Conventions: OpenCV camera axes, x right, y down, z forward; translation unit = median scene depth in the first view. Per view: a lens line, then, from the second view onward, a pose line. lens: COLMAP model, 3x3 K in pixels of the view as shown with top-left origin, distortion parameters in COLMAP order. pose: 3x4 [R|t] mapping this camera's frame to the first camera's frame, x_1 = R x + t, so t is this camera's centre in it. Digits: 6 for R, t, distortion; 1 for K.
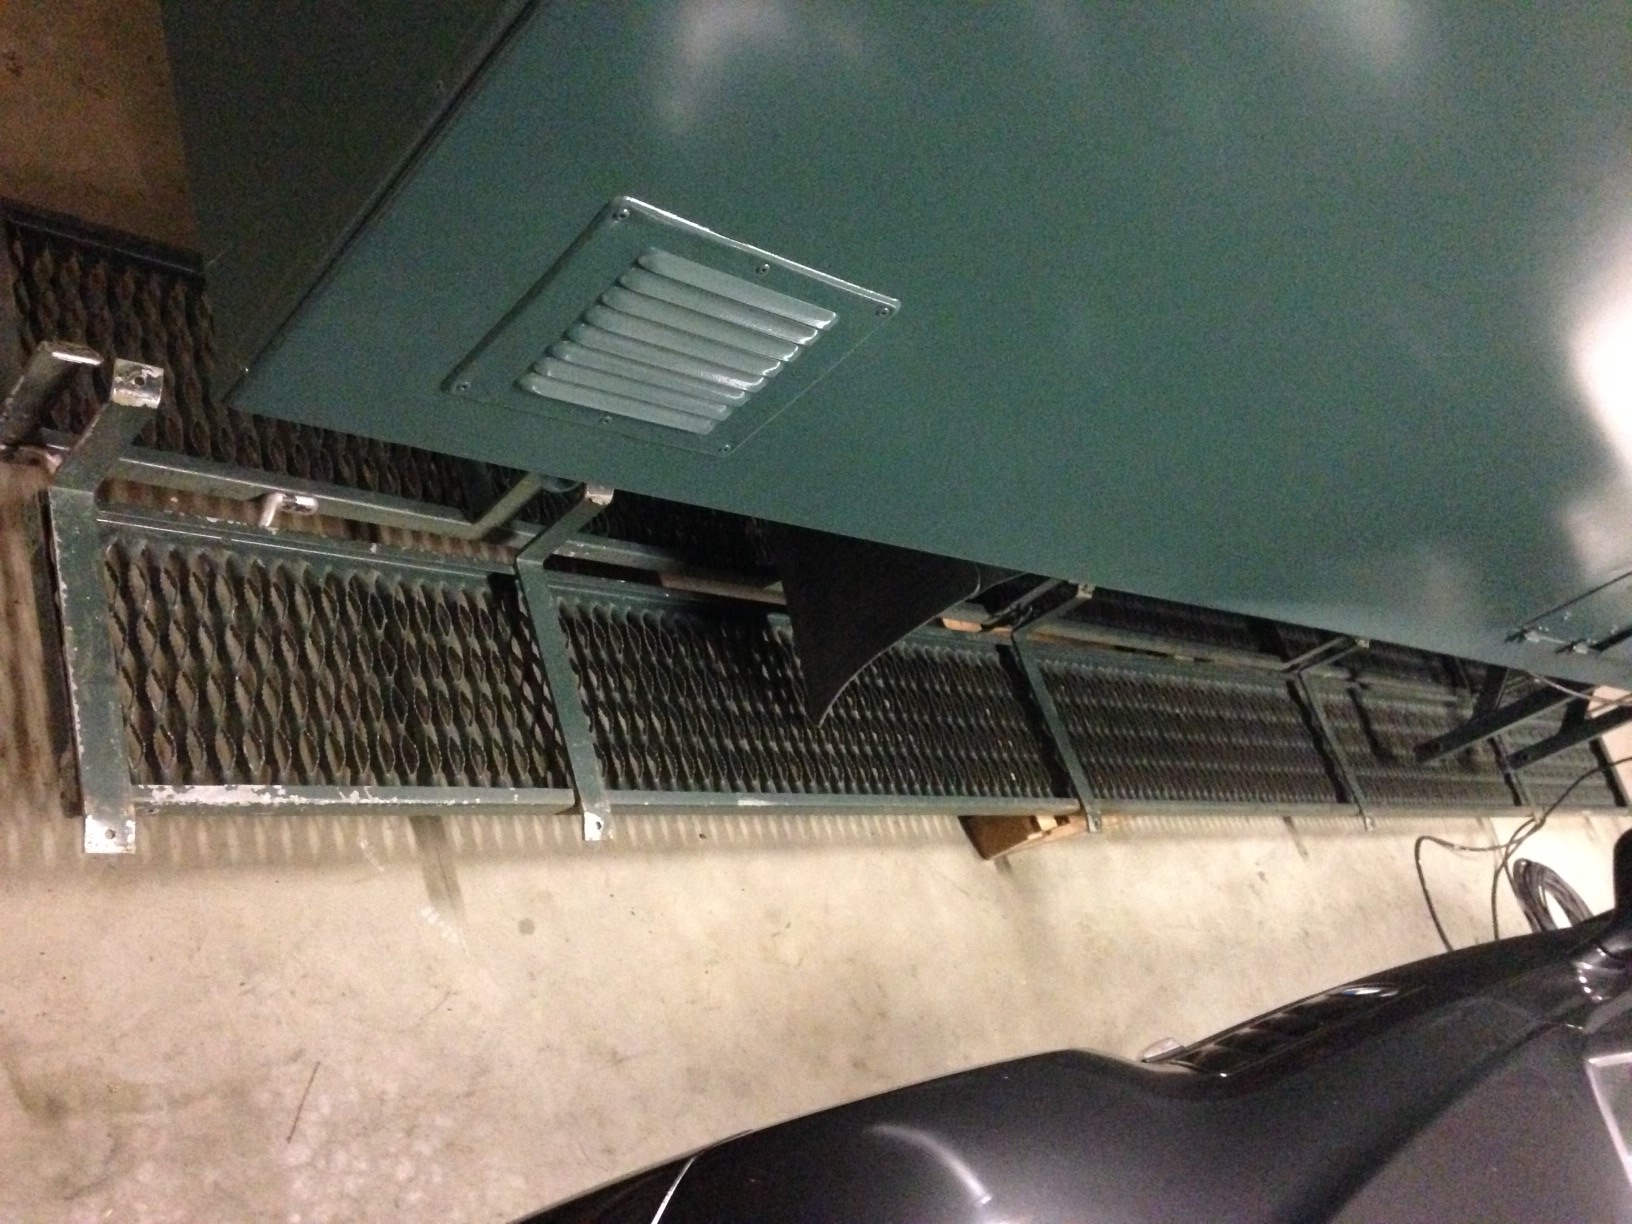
lens RADIAL K [[1460.5, 0, 816.0], [0, 1460.5, 612.0], [0, 0, 1]] dist [0.110205, -0.103278]
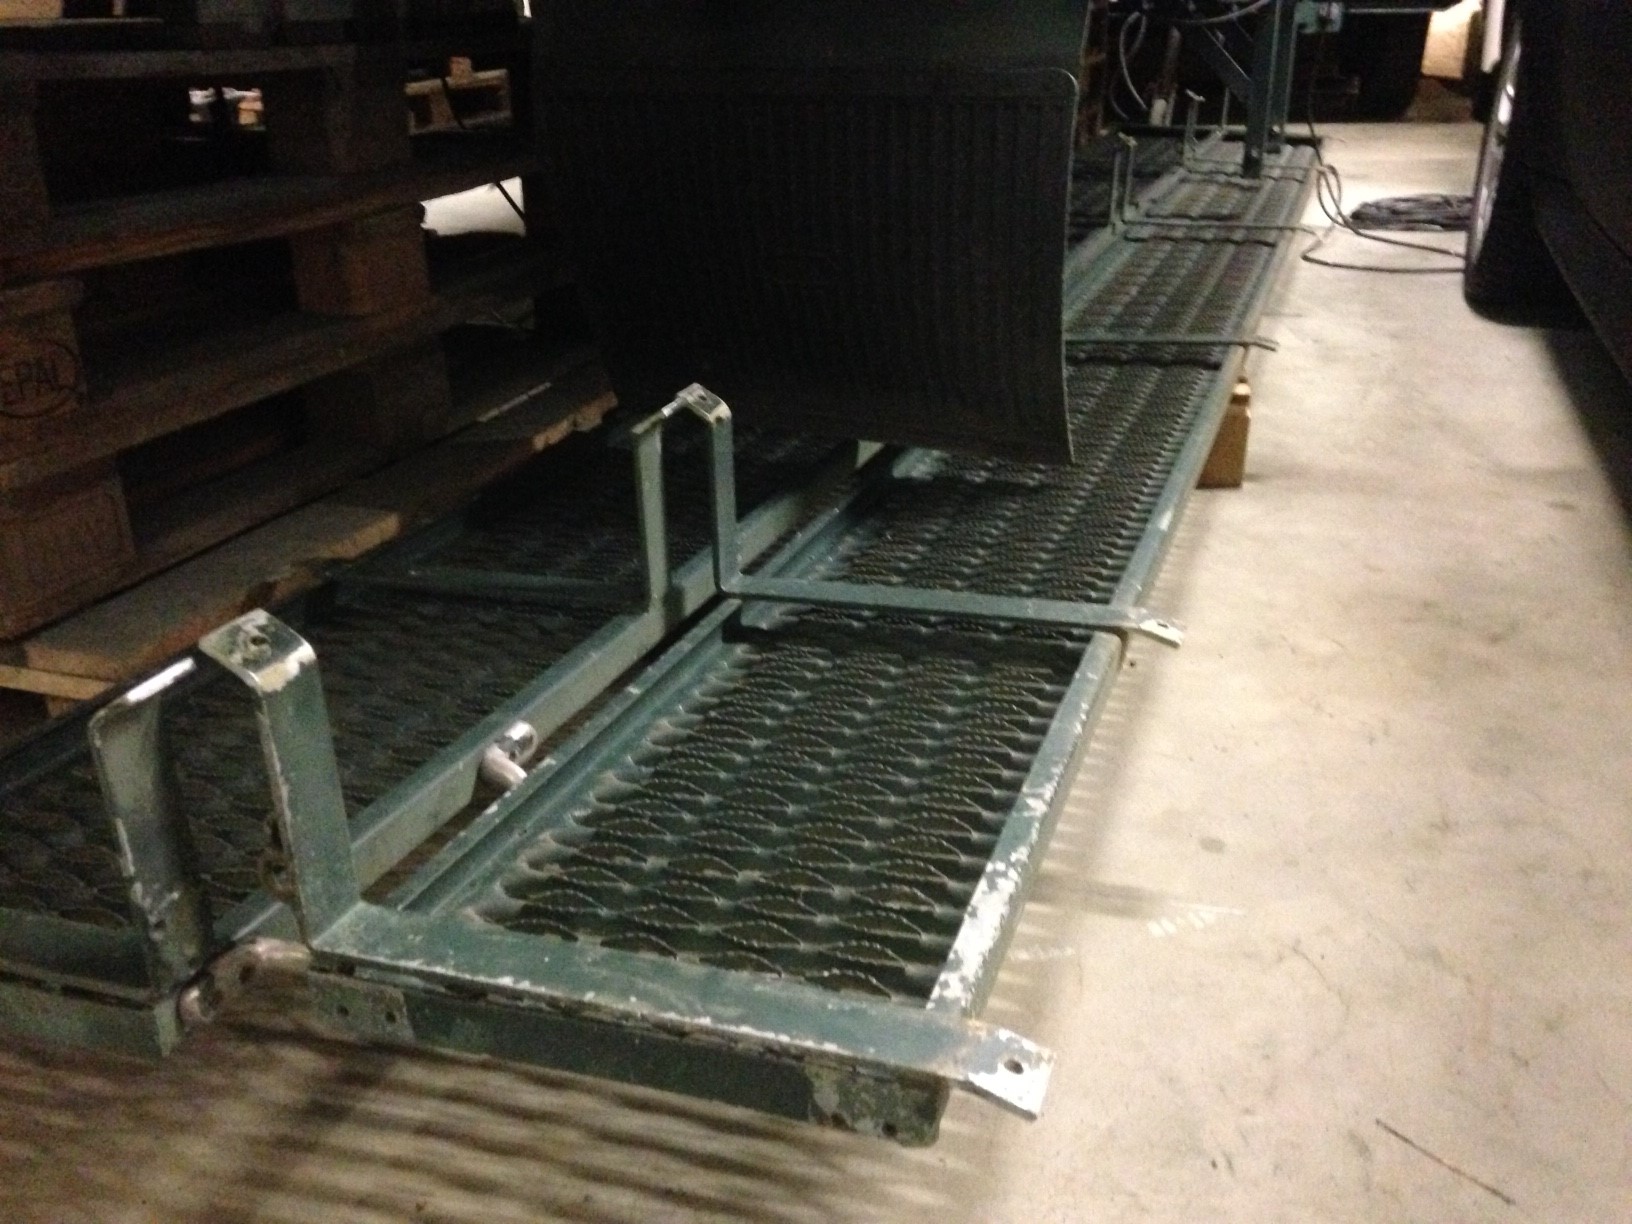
lens RADIAL K [[1460.5, 0, 816.0], [0, 1460.5, 612.0], [0, 0, 1]] dist [0.110205, -0.103278]
pose [[0.484263, -0.836317, 0.257028, -0.424378], [0.867317, 0.497522, -0.015266, 0.018077], [-0.115110, 0.230317, 0.966283, 0.405986]]
